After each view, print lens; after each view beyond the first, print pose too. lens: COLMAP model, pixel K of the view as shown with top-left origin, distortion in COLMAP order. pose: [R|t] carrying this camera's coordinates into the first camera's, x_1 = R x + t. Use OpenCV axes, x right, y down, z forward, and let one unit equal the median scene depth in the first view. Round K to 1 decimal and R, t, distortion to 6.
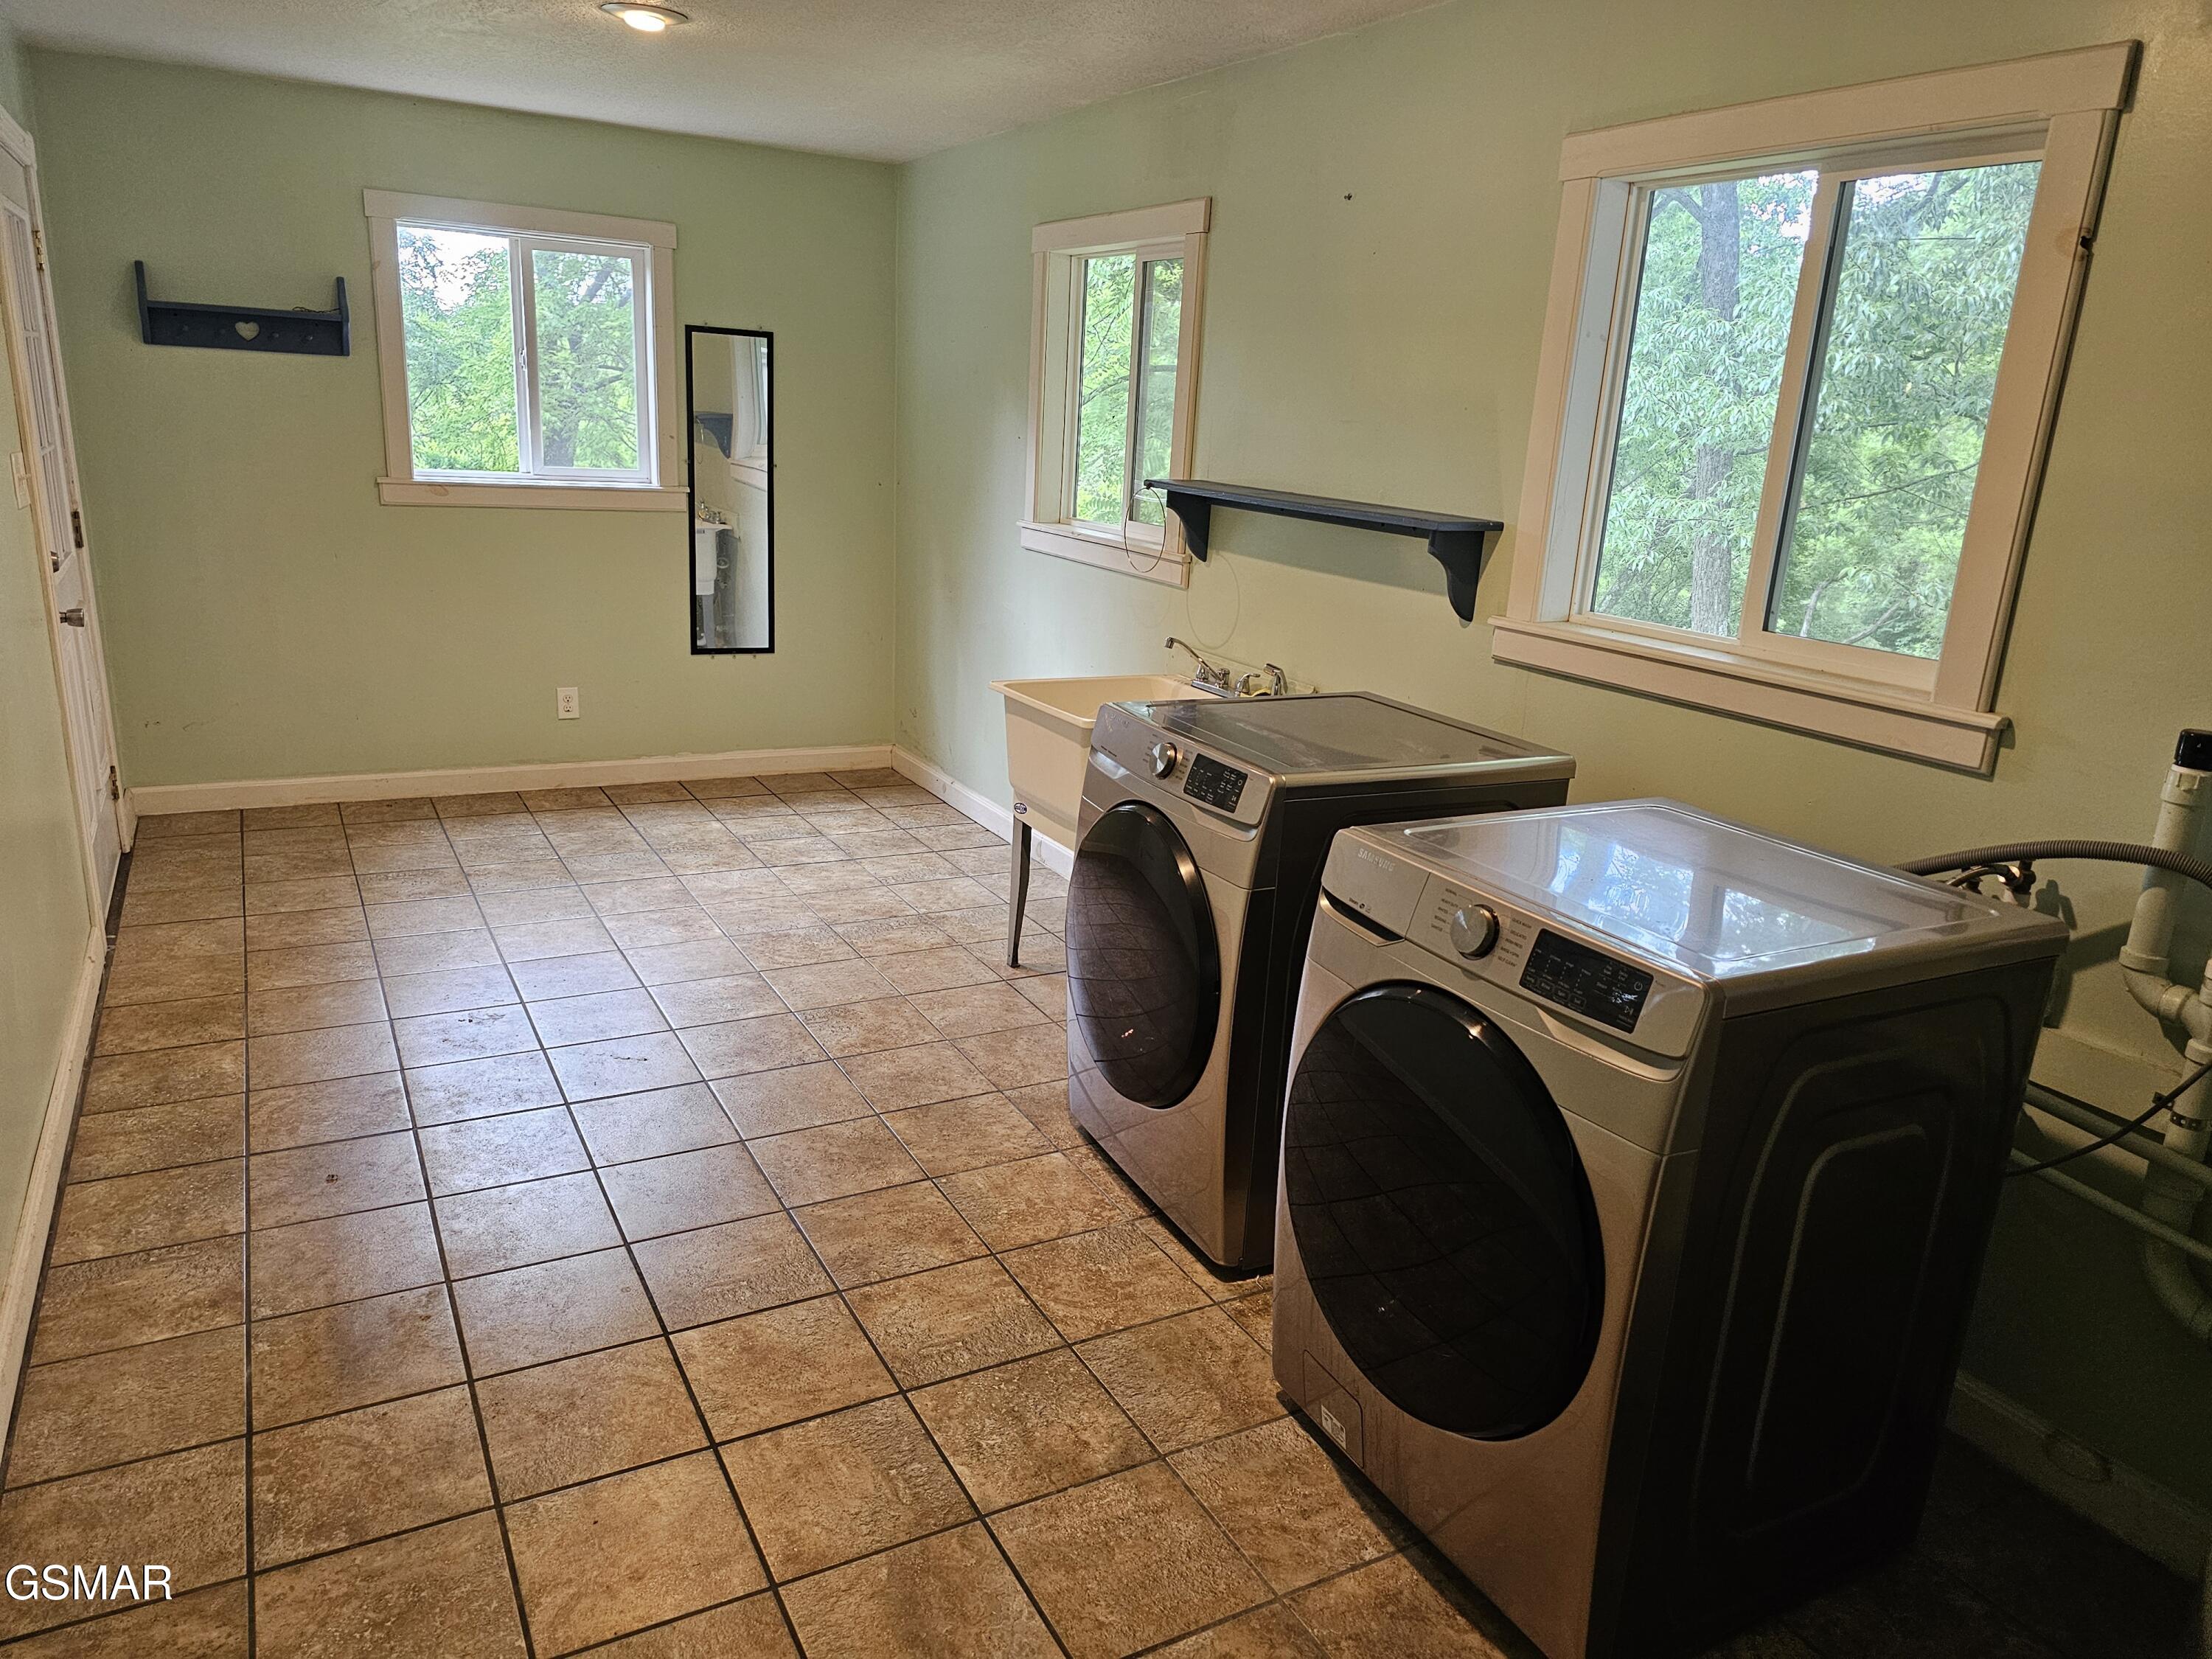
lens RADIAL K [[1490.3, 0, 1090.5], [0, 1490.3, 833.1], [0, 0, 1]] dist [0.074713, -0.010383]
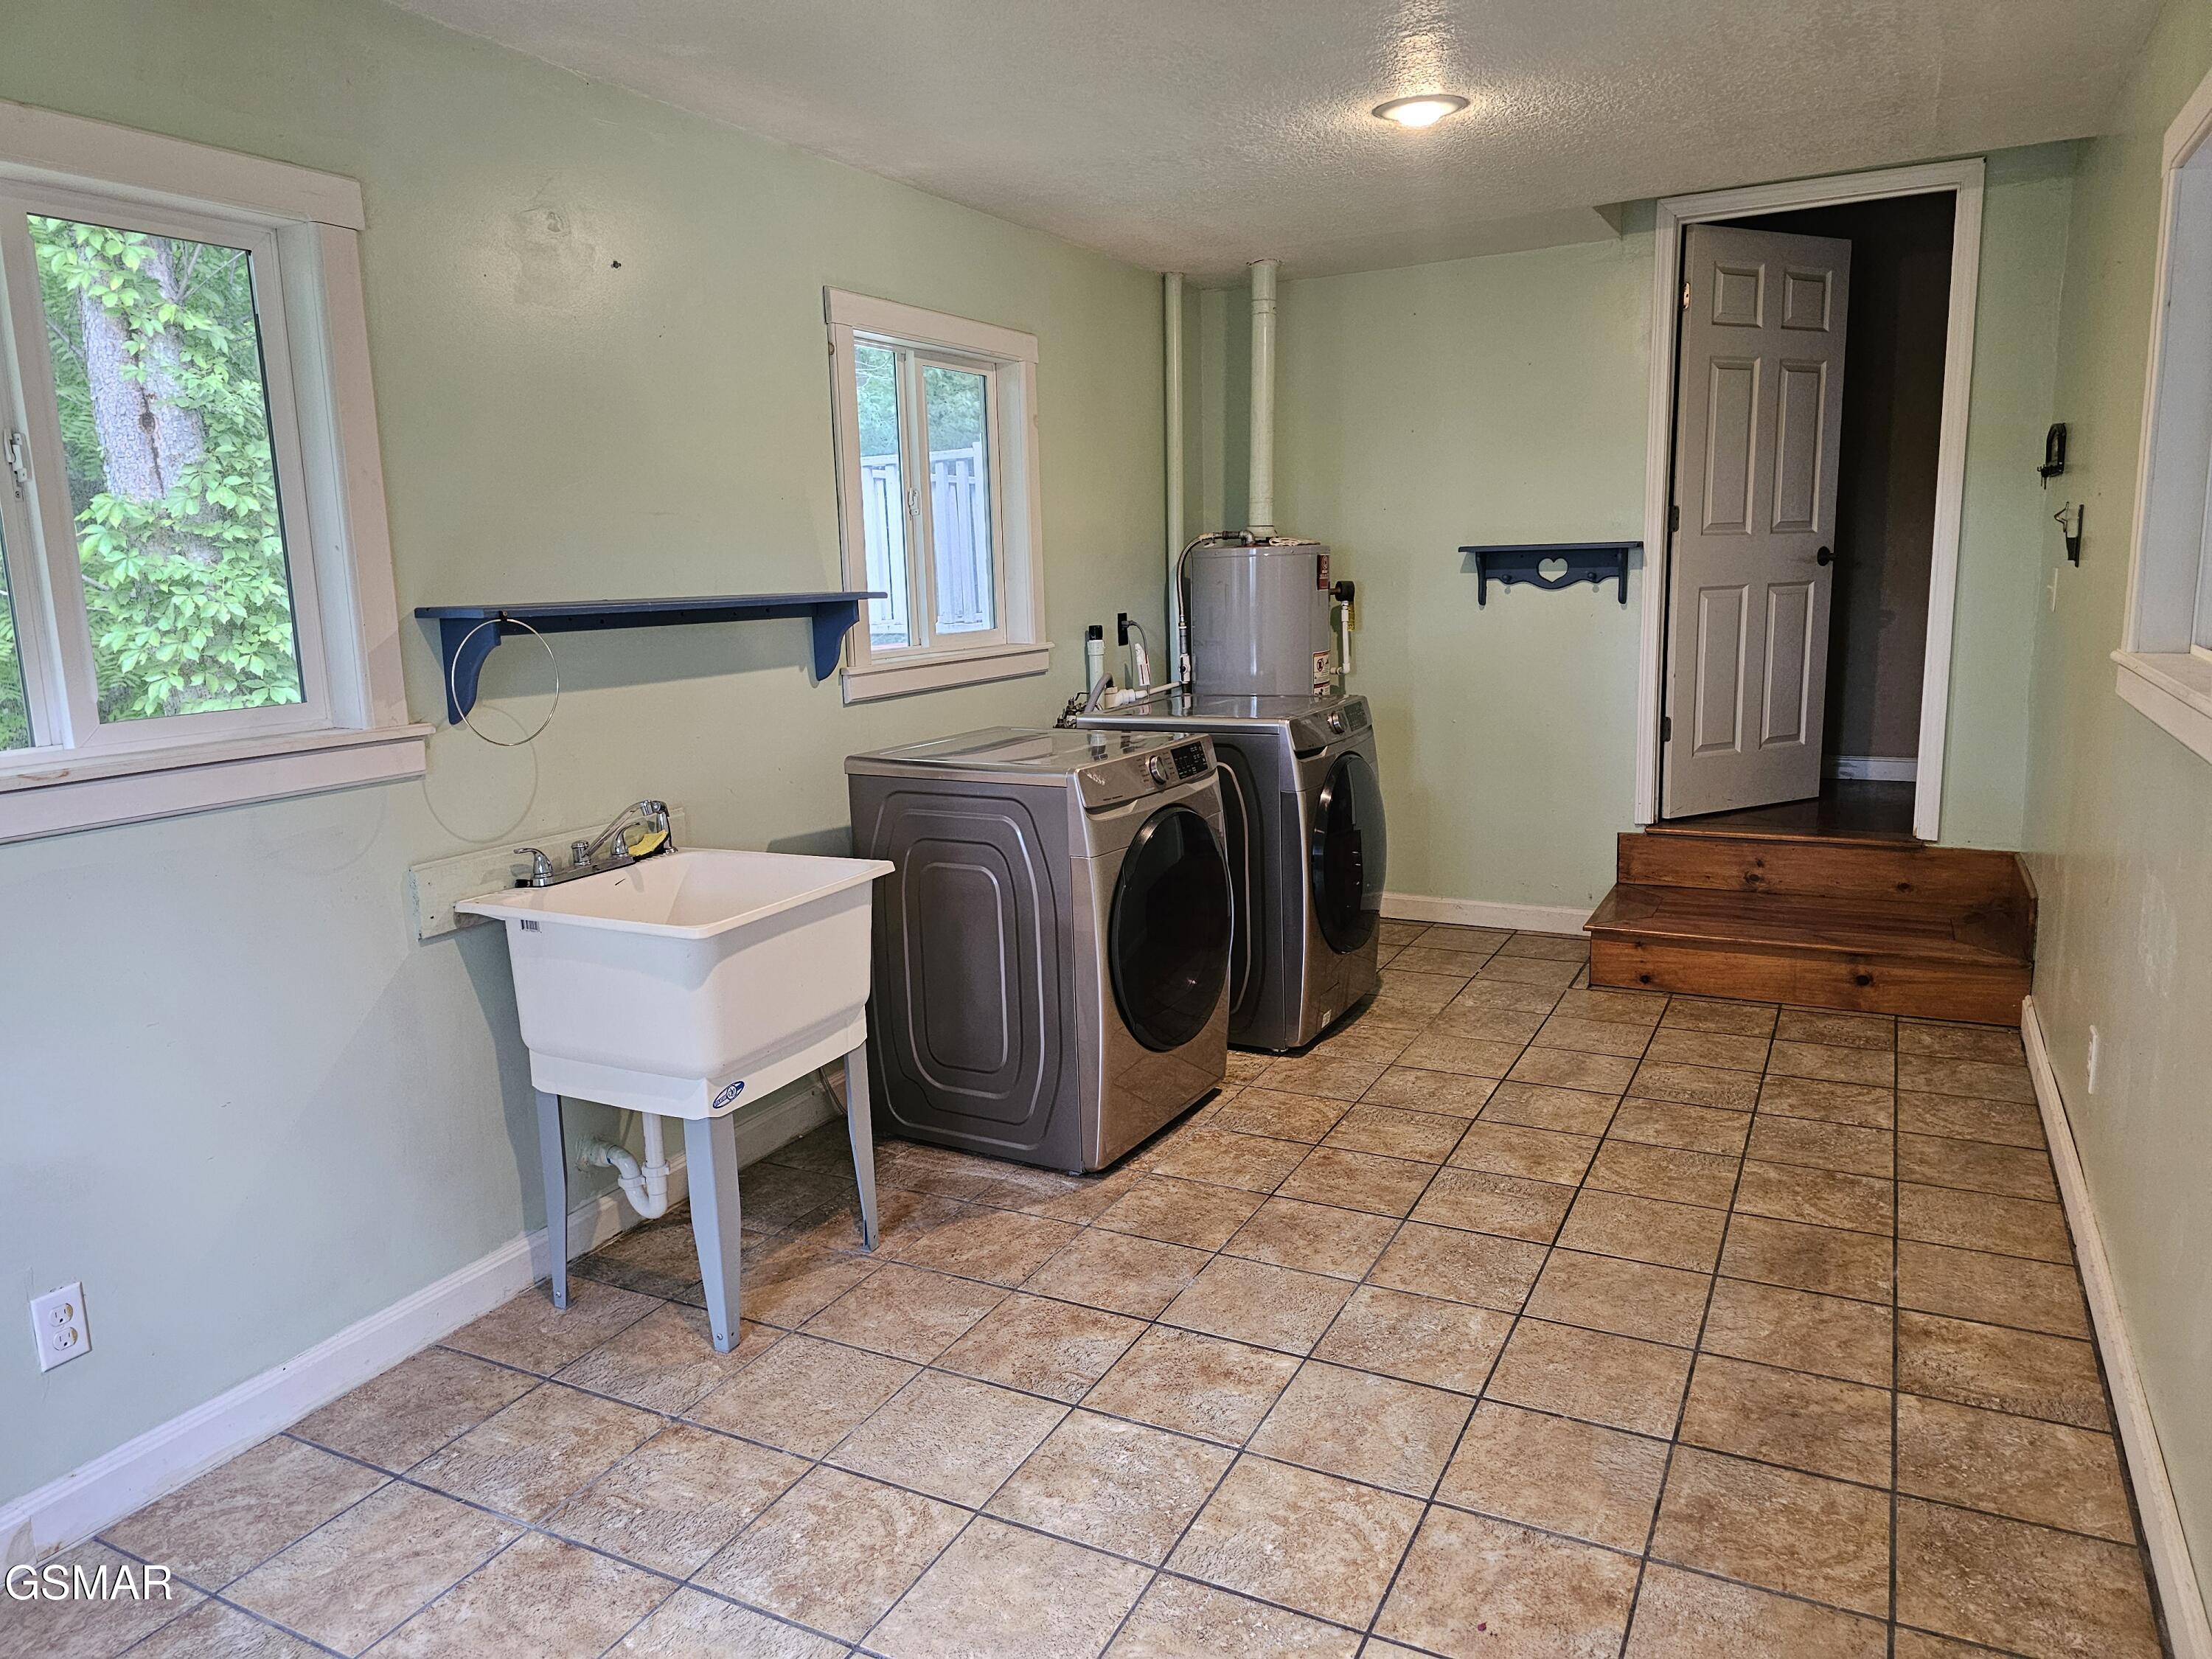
lens RADIAL K [[1490.3, 0, 1090.3], [0, 1490.3, 823.2], [0, 0, 1]] dist [0.074713, -0.010383]
pose [[-0.554309, -0.179548, 0.812714, -0.909189], [0.239676, 0.900659, 0.362447, -0.456692], [-0.797055, 0.395696, -0.456210, 1.565292]]
